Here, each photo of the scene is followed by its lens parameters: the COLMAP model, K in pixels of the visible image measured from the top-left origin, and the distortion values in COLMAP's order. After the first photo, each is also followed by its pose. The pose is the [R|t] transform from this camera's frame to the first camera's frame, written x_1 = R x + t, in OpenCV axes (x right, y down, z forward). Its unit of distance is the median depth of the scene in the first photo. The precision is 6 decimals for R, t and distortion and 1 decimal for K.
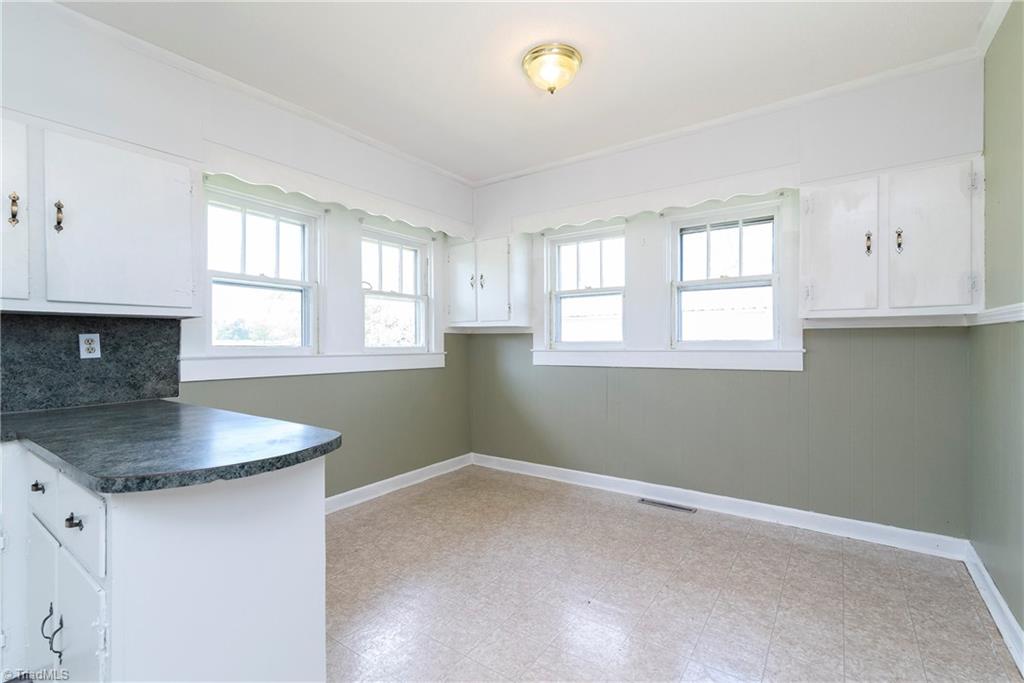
lens RADIAL K [[478.8, 0, 499.4], [0, 478.8, 346.7], [0, 0, 1]] dist [0.007223, -0.000903]
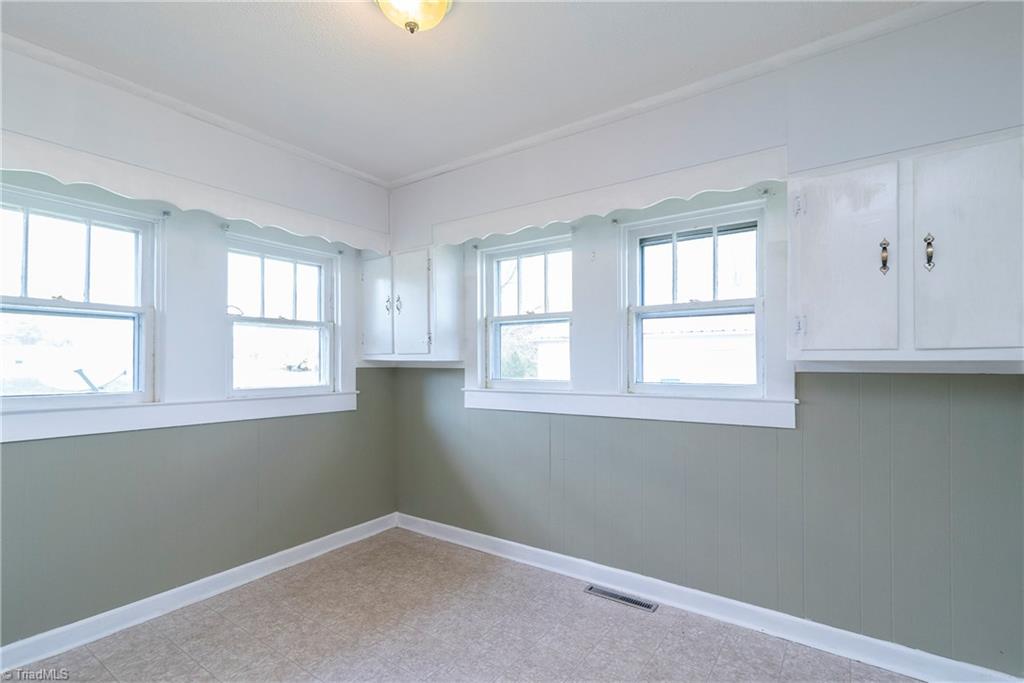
lens RADIAL K [[478.8, 0, 502.6], [0, 478.8, 358.6], [0, 0, 1]] dist [0.007223, -0.000903]
pose [[0.999925, 0.003765, -0.011680, 0.168245], [-0.003911, 0.999914, -0.012527, -0.041451], [0.011631, 0.012572, 0.999853, 0.224895]]
